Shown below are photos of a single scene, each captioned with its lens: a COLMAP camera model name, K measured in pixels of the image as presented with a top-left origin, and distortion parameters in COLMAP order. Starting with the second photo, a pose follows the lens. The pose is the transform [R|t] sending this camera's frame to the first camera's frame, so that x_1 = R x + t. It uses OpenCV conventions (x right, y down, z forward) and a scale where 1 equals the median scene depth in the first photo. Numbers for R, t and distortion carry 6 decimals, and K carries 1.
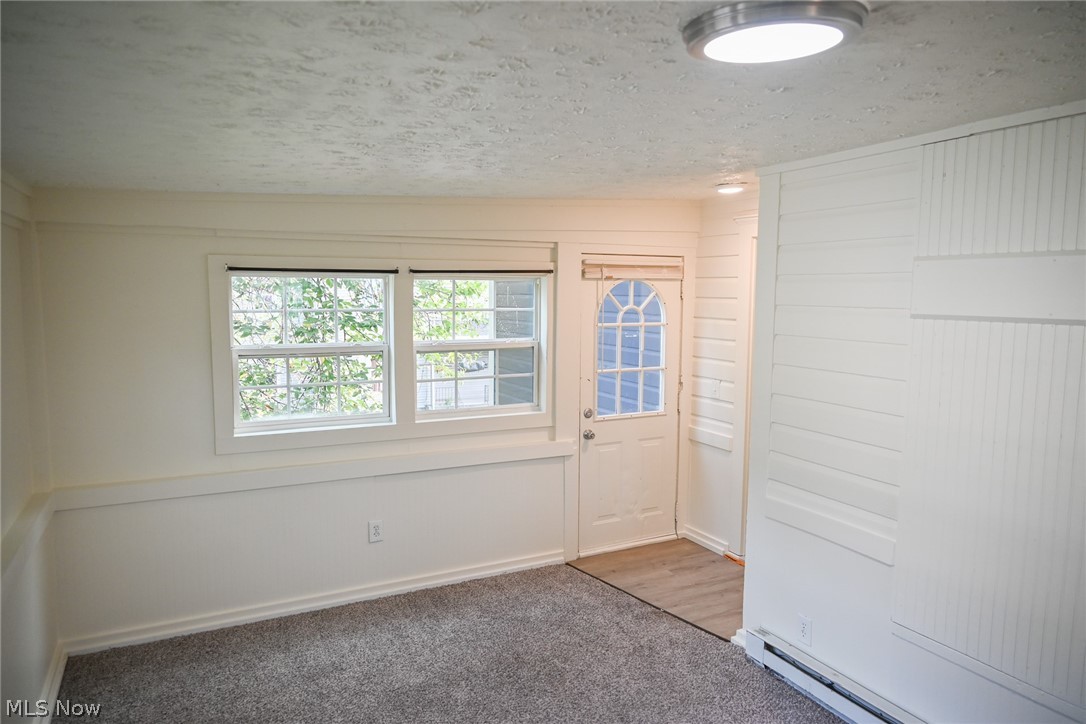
lens RADIAL K [[719.2, 0, 543.0], [0, 719.2, 362.0], [0, 0, 1]] dist [0.001076, -0.005405]
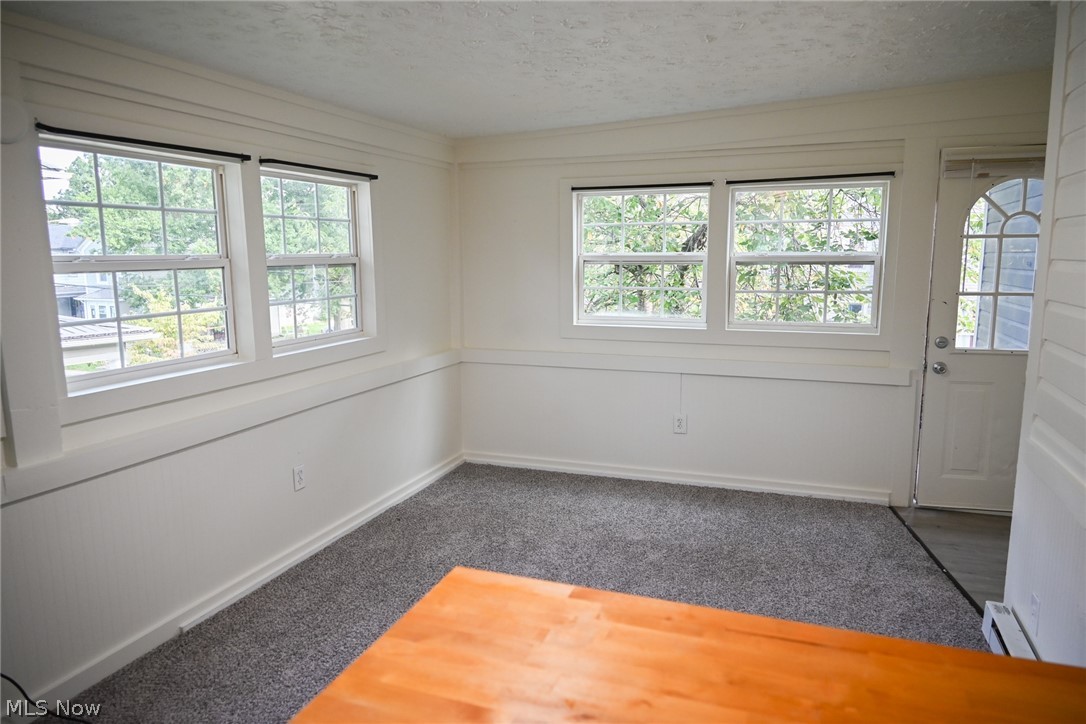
lens RADIAL K [[719.2, 0, 543.0], [0, 719.2, 362.0], [0, 0, 1]] dist [0.001076, -0.005405]
pose [[0.689128, 0.104822, -0.717018, 0.397789], [-0.062048, 0.994384, 0.085736, 0.055981], [0.721978, -0.014594, 0.691762, 0.077385]]
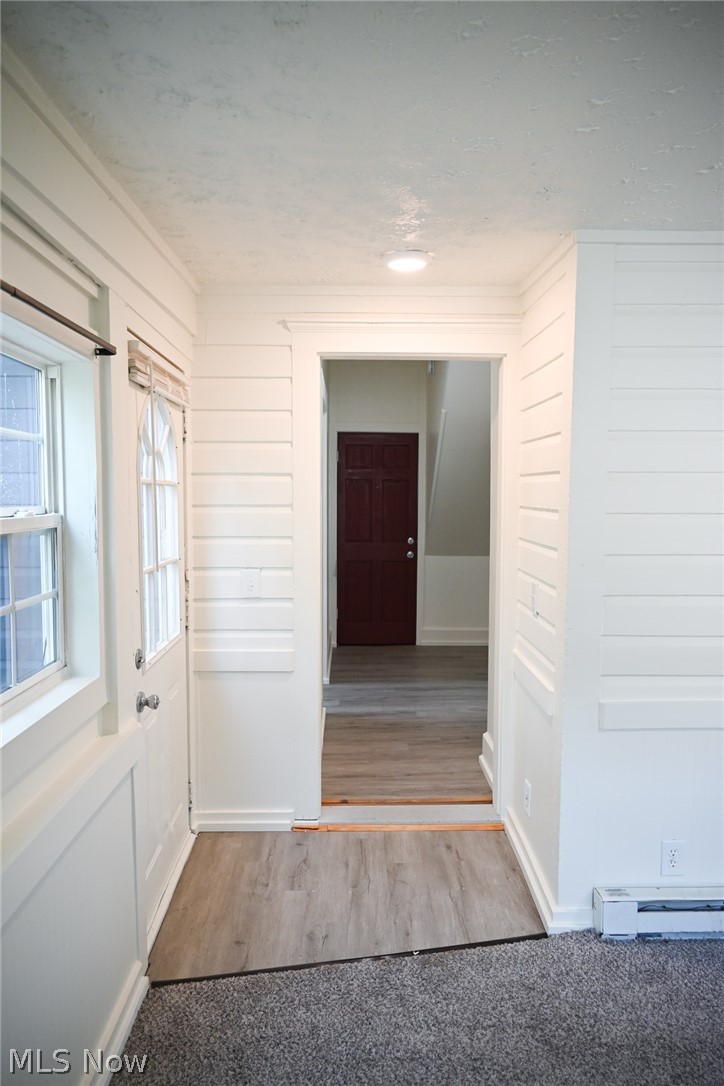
lens RADIAL K [[719.2, 0, 362.0], [0, 719.2, 543.0], [0, 0, 1]] dist [0.001076, -0.005405]
pose [[0.432491, -0.059273, 0.899688, -0.343766], [0.083942, 0.996150, 0.025276, -0.007462], [-0.897722, 0.064590, 0.435801, 0.719864]]
